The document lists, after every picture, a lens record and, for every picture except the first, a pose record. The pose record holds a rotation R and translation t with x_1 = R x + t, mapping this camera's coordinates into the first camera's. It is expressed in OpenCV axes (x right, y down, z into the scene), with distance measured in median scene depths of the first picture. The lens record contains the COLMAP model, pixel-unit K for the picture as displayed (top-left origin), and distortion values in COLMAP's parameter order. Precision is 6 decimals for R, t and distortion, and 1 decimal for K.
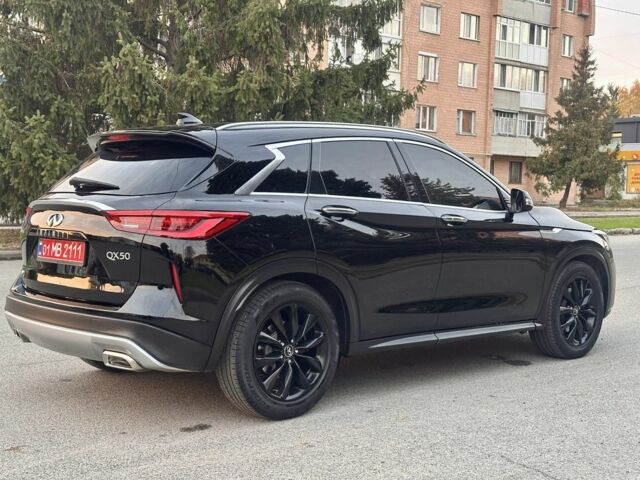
lens RADIAL K [[890.7, 0, 313.2], [0, 890.7, 239.6], [0, 0, 1]] dist [0.154608, -0.118031]
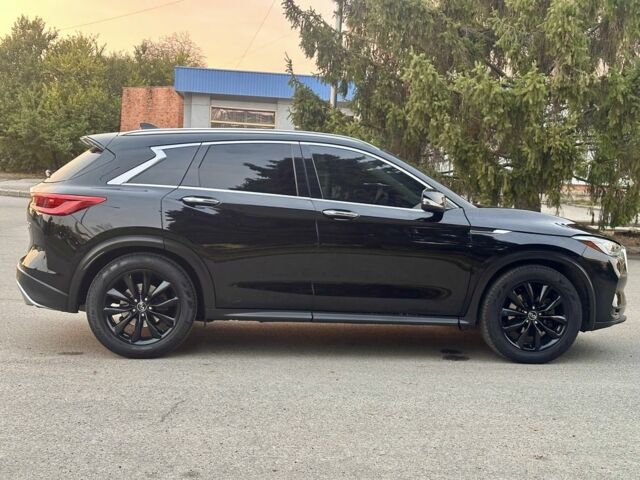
lens RADIAL K [[890.7, 0, 313.2], [0, 890.7, 239.6], [0, 0, 1]] dist [0.154608, -0.118031]
pose [[0.809034, 0.059848, -0.584707, 0.336442], [-0.059986, 0.998015, 0.019153, -0.004089], [0.584693, 0.019579, 0.811019, 0.032365]]
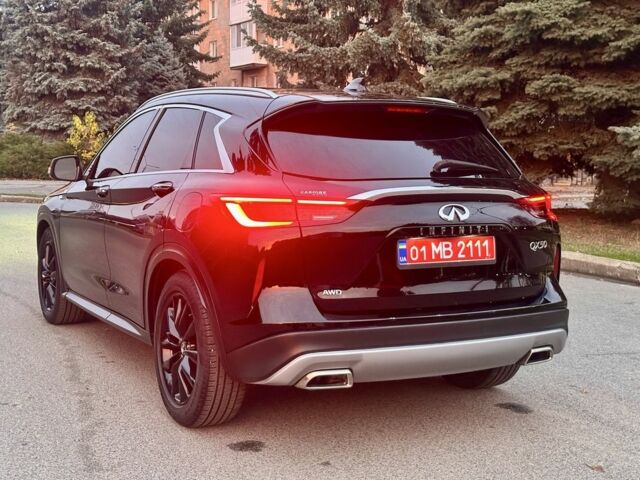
lens RADIAL K [[890.7, 0, 313.2], [0, 890.7, 239.6], [0, 0, 1]] dist [0.154608, -0.118031]
pose [[0.241206, -0.097072, 0.965607, -0.399573], [0.038629, 0.995157, 0.090393, -0.027622], [-0.969705, 0.015497, 0.243787, 0.339244]]
